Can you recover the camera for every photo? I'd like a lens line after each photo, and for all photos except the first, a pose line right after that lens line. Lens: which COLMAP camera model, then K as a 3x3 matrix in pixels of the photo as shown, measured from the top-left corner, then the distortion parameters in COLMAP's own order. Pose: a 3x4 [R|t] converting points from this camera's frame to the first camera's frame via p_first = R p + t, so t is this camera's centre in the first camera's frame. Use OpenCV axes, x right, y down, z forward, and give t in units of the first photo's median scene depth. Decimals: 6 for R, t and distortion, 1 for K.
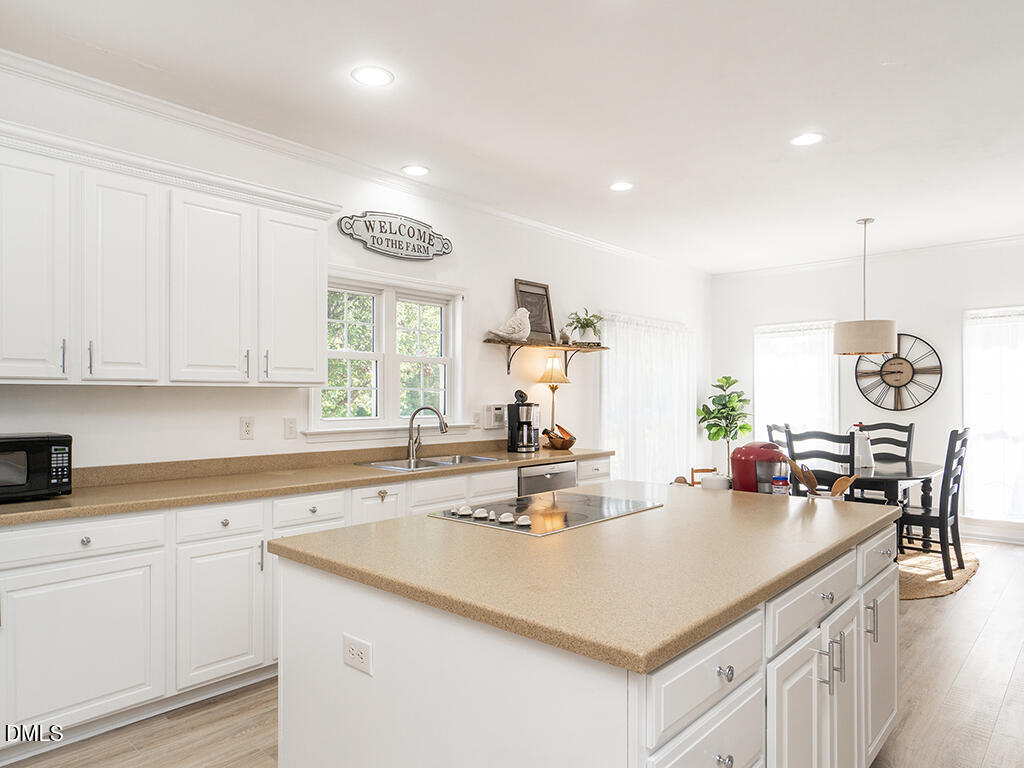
lens RADIAL K [[661.9, 0, 512.0], [0, 661.9, 384.0], [0, 0, 1]] dist [-0.000420, -0.003038]
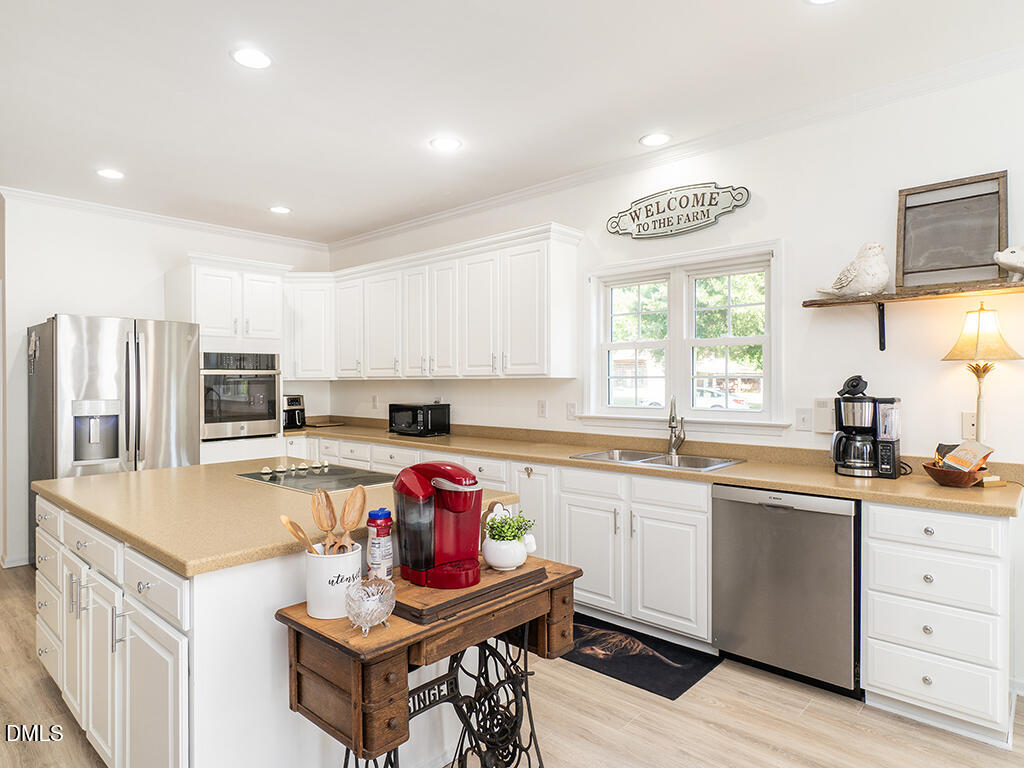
lens RADIAL K [[589.0, 0, 494.3], [0, 589.0, 378.1], [0, 0, 1]] dist [0.002770, 0.000913]
pose [[-0.010912, -0.016755, -0.999800, 0.652249], [0.012585, 0.999778, -0.016892, 0.019162], [0.999861, -0.012767, -0.010699, 0.762220]]
